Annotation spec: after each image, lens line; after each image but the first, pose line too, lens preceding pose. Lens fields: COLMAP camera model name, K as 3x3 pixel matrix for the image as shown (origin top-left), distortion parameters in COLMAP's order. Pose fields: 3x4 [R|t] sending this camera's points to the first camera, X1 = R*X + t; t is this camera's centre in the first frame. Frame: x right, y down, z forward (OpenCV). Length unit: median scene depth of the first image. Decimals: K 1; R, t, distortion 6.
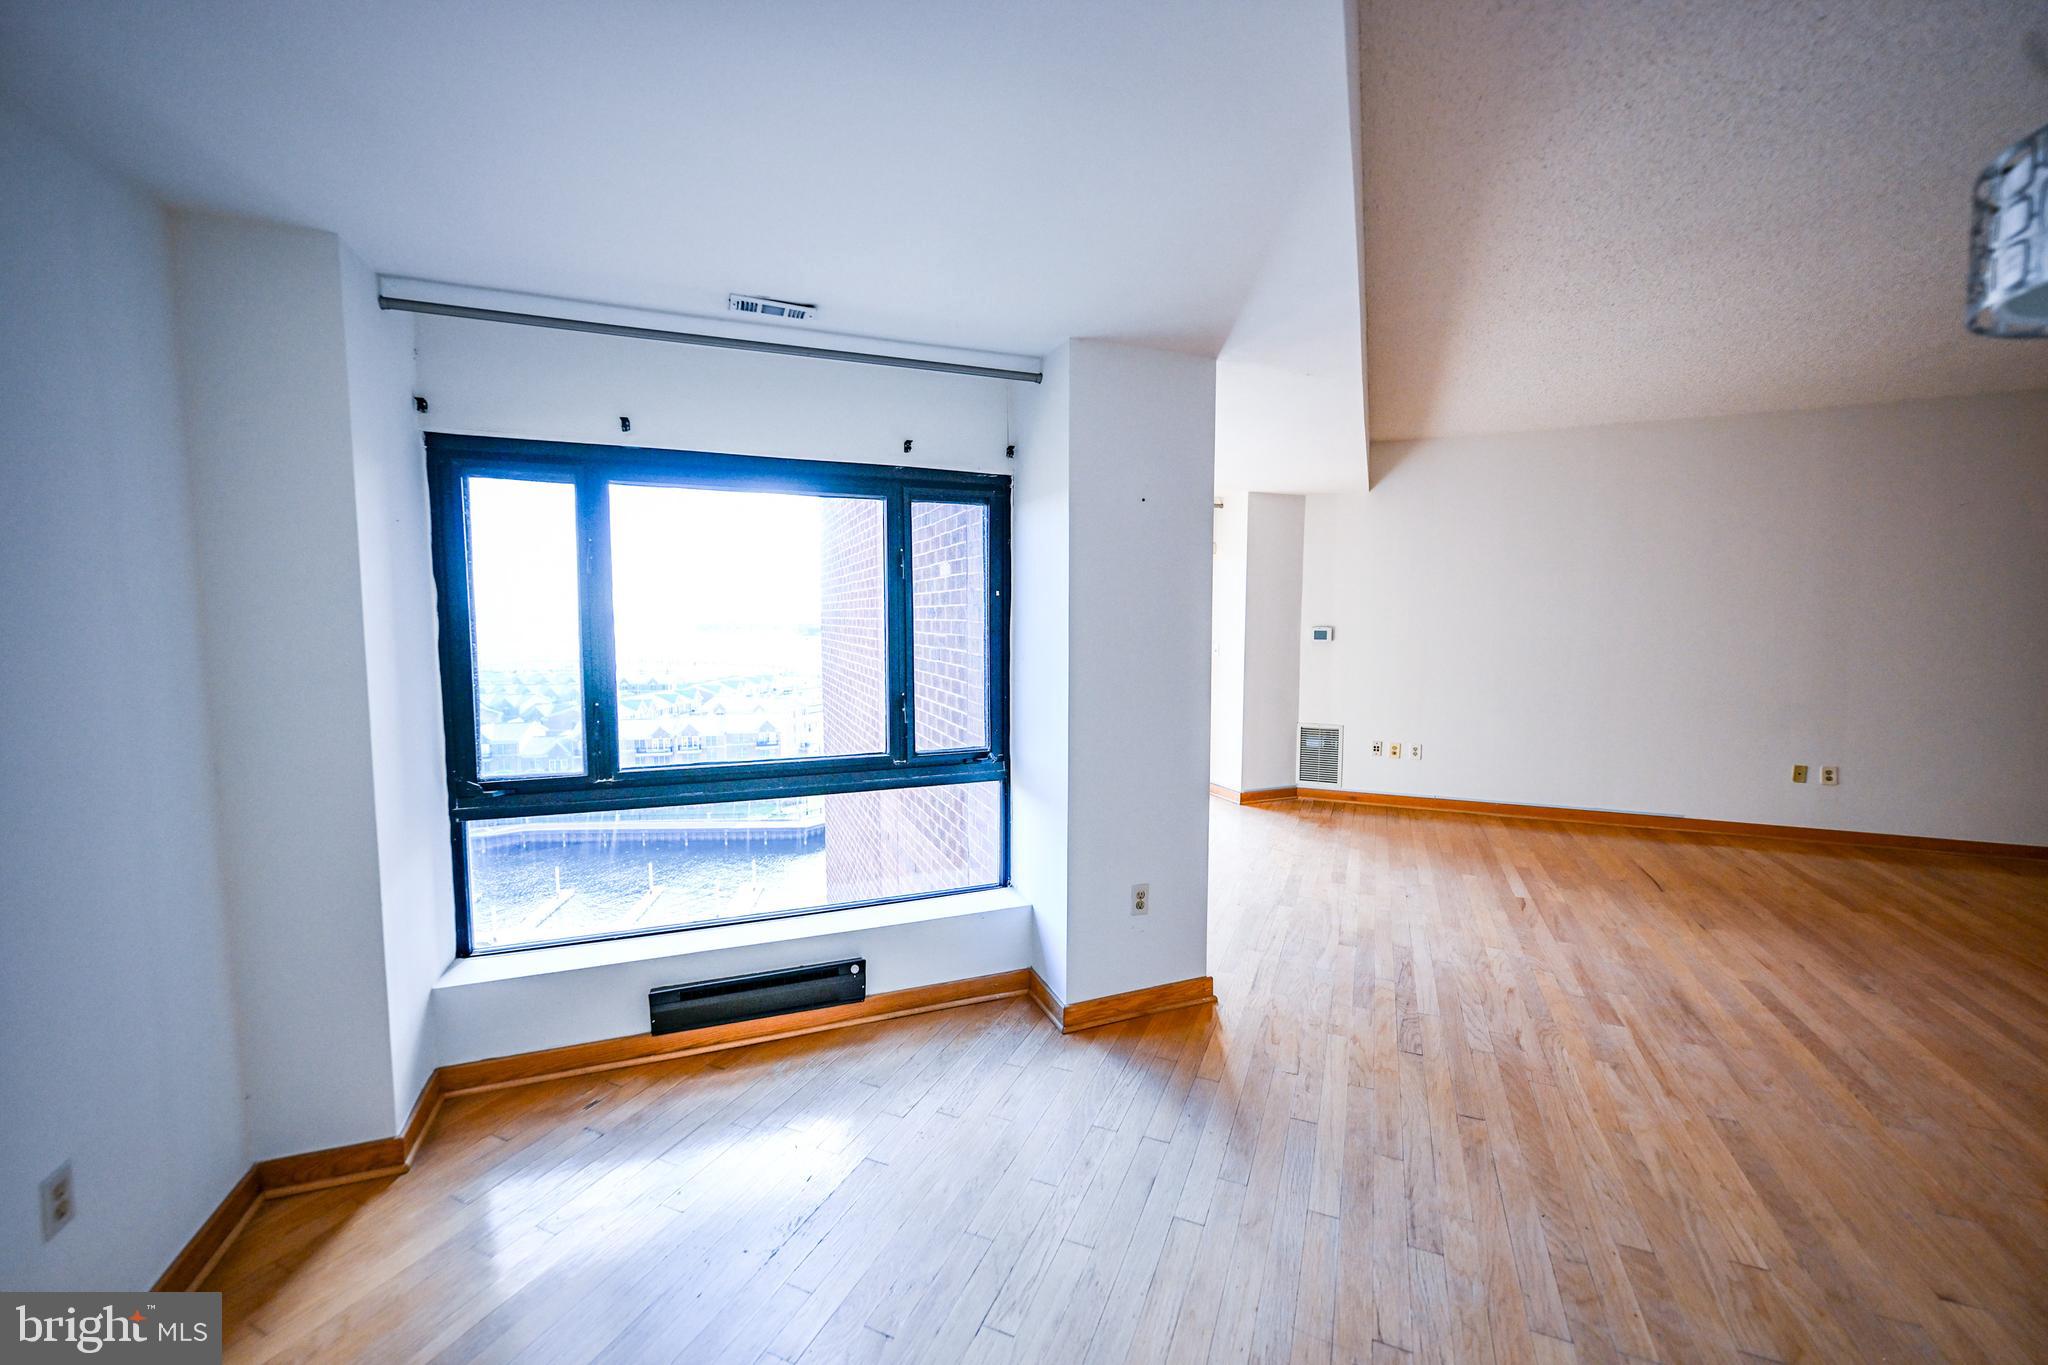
lens RADIAL K [[815.2, 0, 1014.5], [0, 815.2, 681.7], [0, 0, 1]] dist [0.000471, -0.000126]
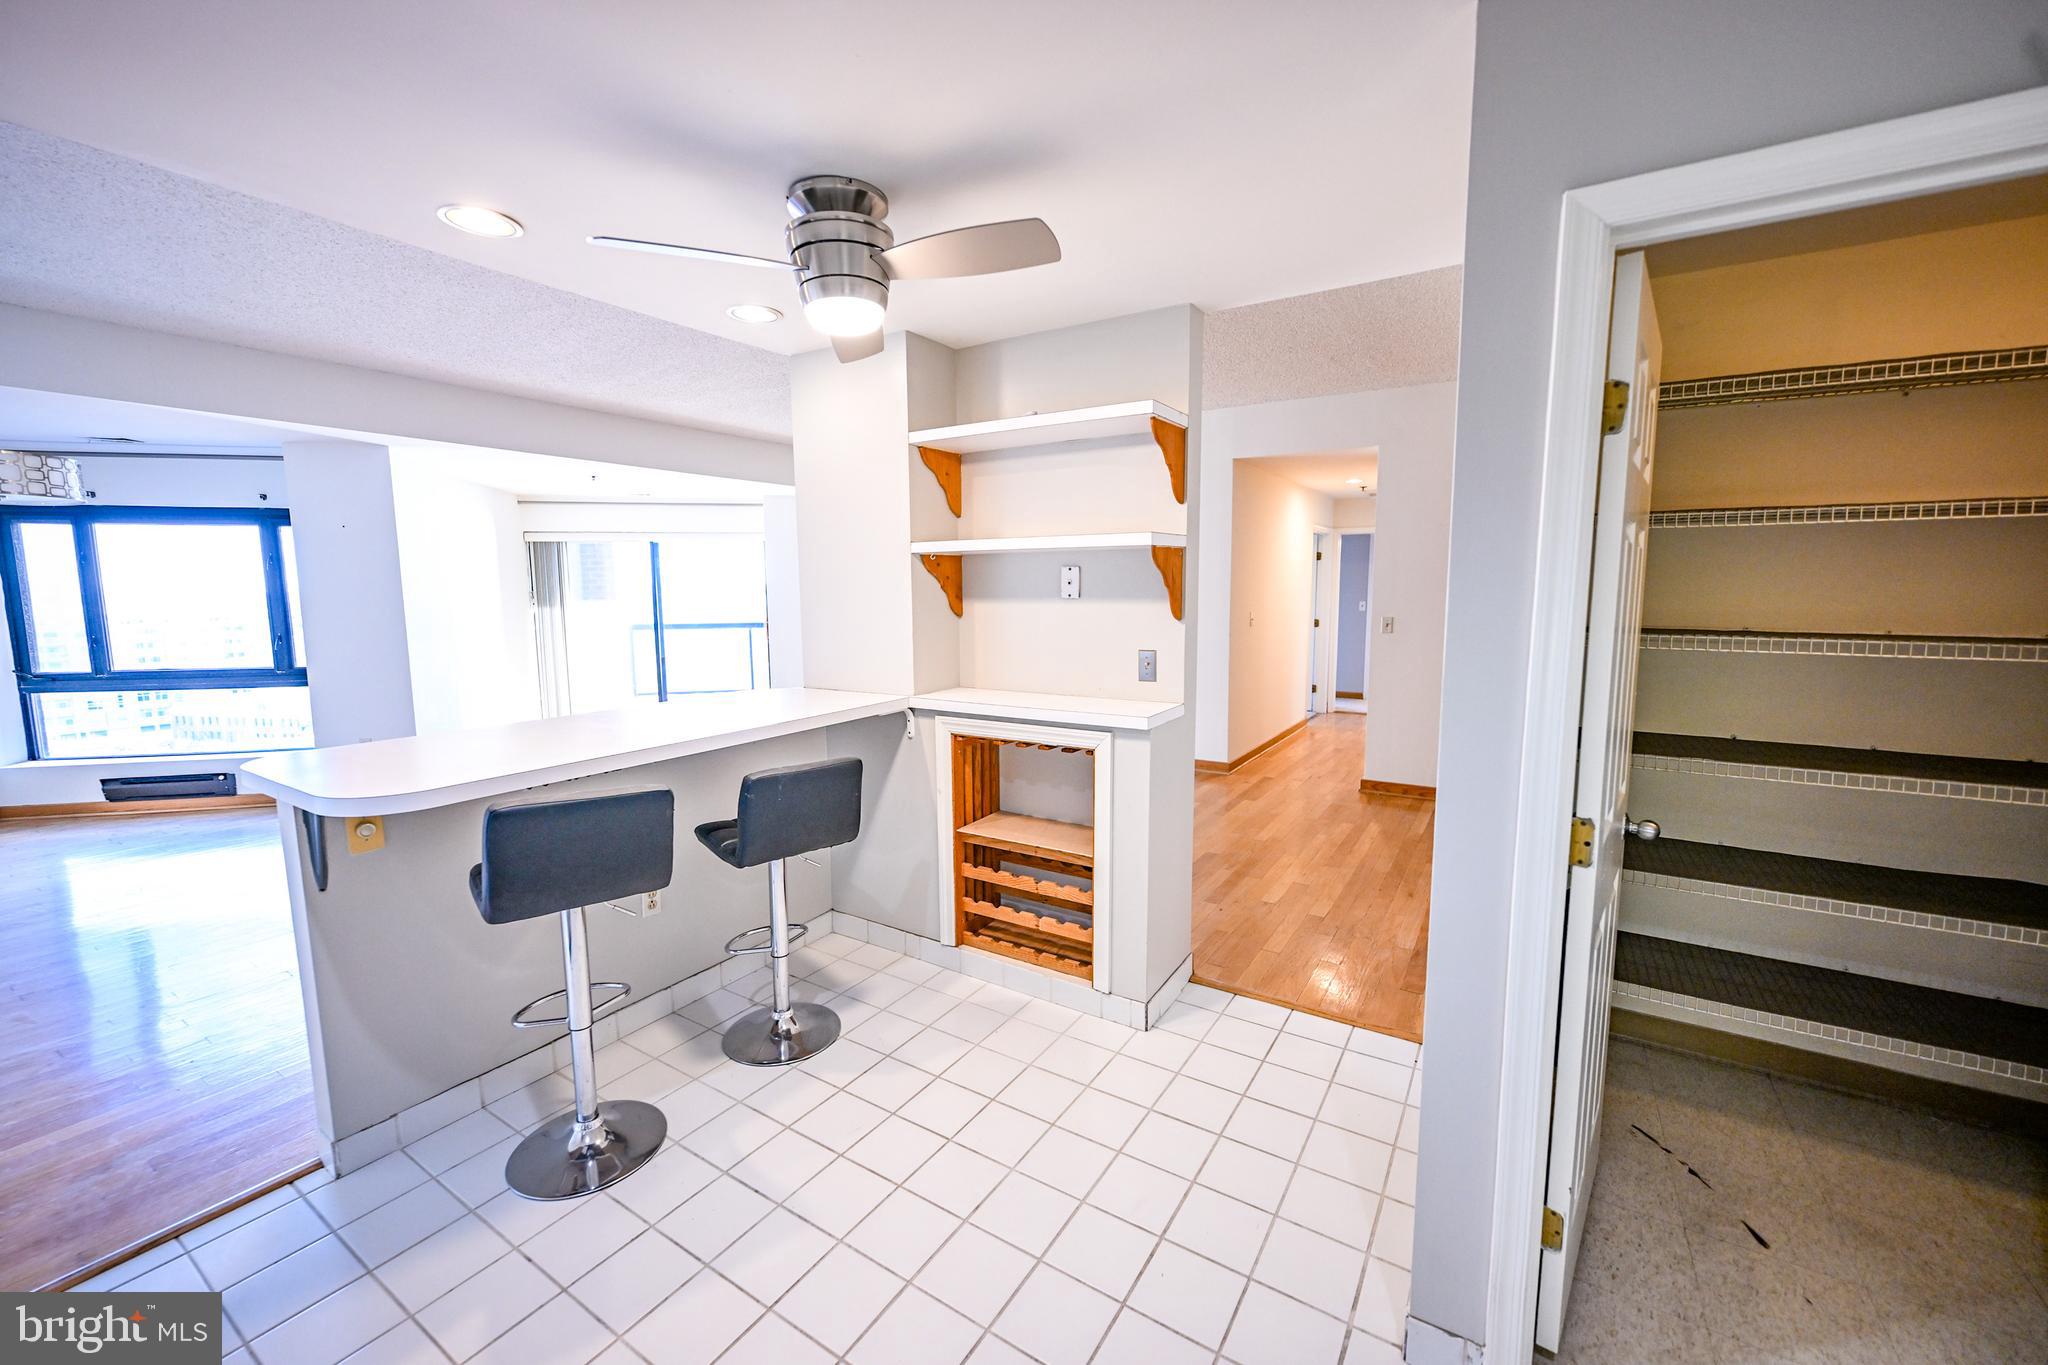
lens RADIAL K [[815.2, 0, 1014.5], [0, 815.2, 681.7], [0, 0, 1]] dist [0.000471, -0.000126]
pose [[0.989112, 0.011581, -0.146705, 1.983464], [-0.006778, 0.999426, 0.033198, 0.055879], [0.147005, -0.031843, 0.988623, -0.622683]]
